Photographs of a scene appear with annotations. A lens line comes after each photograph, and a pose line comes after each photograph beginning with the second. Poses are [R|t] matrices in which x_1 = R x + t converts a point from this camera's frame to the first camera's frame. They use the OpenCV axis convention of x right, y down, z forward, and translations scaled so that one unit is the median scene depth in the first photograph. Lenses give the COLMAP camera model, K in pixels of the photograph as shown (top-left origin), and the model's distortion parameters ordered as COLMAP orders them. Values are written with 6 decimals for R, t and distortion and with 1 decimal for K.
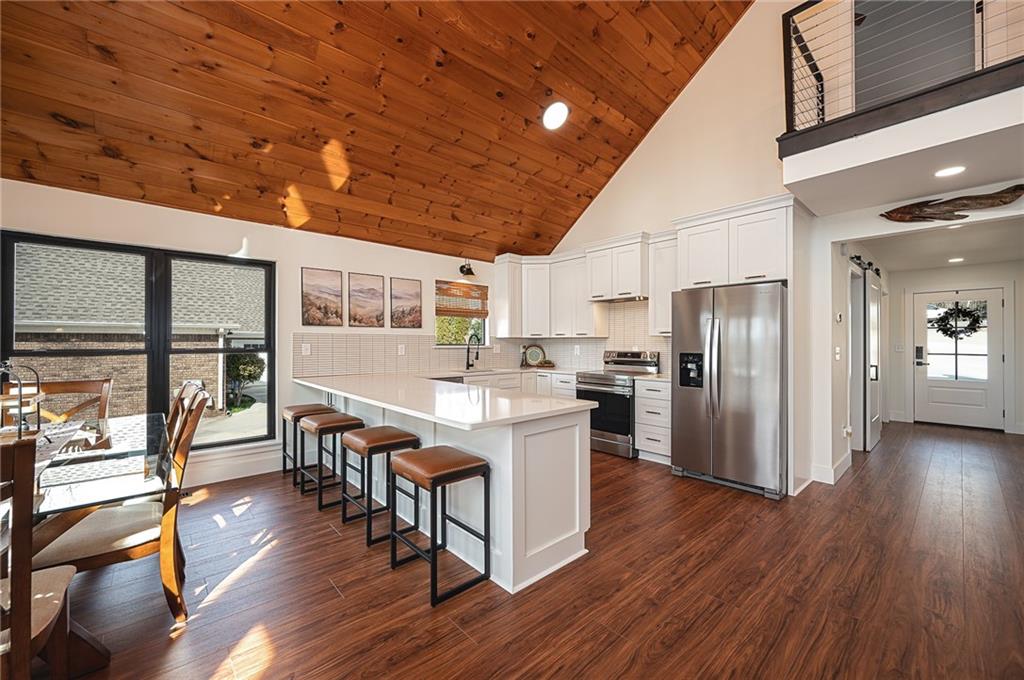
lens RADIAL K [[402.4, 0, 513.7], [0, 402.4, 341.6], [0, 0, 1]] dist [-0.001536, 0.000068]
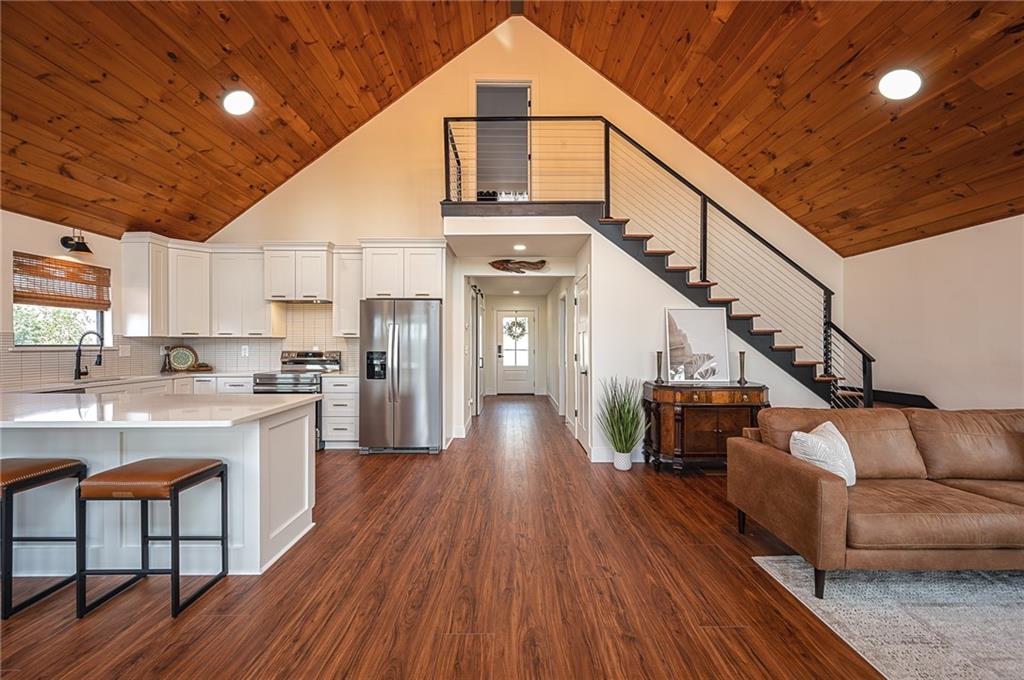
lens RADIAL K [[402.4, 0, 513.1], [0, 402.4, 342.0], [0, 0, 1]] dist [-0.001536, 0.000068]
pose [[0.666554, 0.001541, 0.745456, -0.171555], [-0.002838, 0.999996, 0.000470, -0.002139], [-0.745452, -0.002428, 0.666555, -0.111204]]
